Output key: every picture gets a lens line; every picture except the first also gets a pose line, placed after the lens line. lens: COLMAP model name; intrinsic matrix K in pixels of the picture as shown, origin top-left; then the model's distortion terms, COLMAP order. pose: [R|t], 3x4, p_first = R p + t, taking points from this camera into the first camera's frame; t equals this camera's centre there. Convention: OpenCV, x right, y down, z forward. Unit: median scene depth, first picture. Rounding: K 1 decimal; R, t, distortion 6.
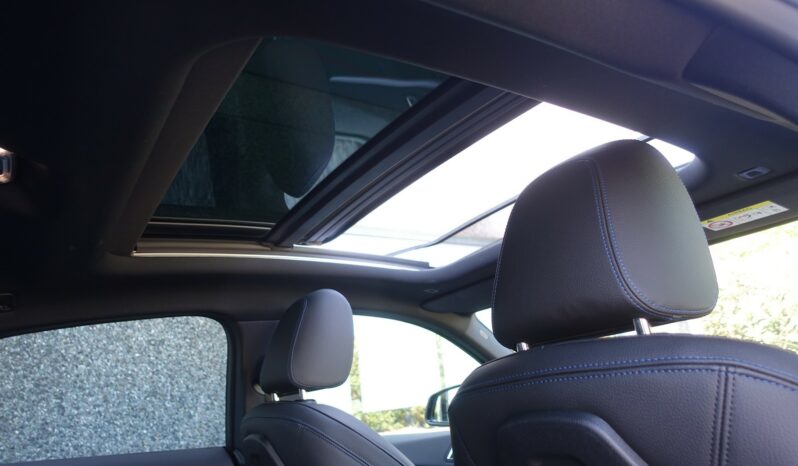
lens RADIAL K [[547.5, 0, 399.0], [0, 547.5, 233.0], [0, 0, 1]] dist [-0.003773, -0.005639]
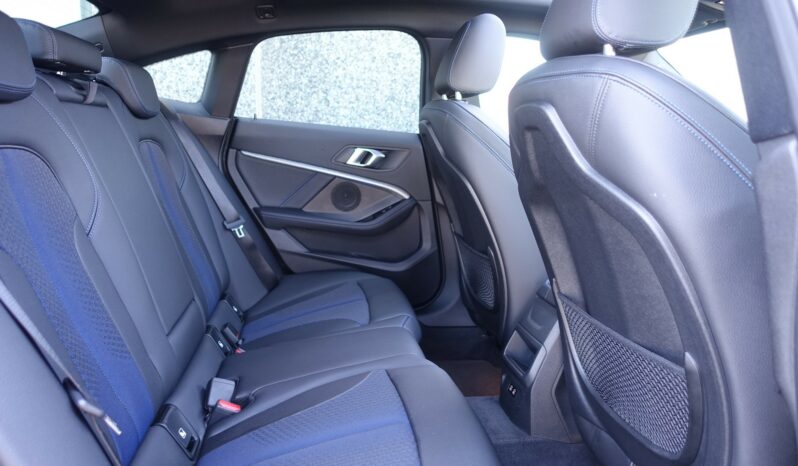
lens RADIAL K [[547.5, 0, 399.0], [0, 547.5, 233.0], [0, 0, 1]] dist [-0.003773, -0.005639]
pose [[0.900174, 0.205453, -0.384025, 0.105613], [-0.002394, 0.884064, 0.467360, -0.013602], [0.435523, -0.419786, 0.796303, -0.104437]]
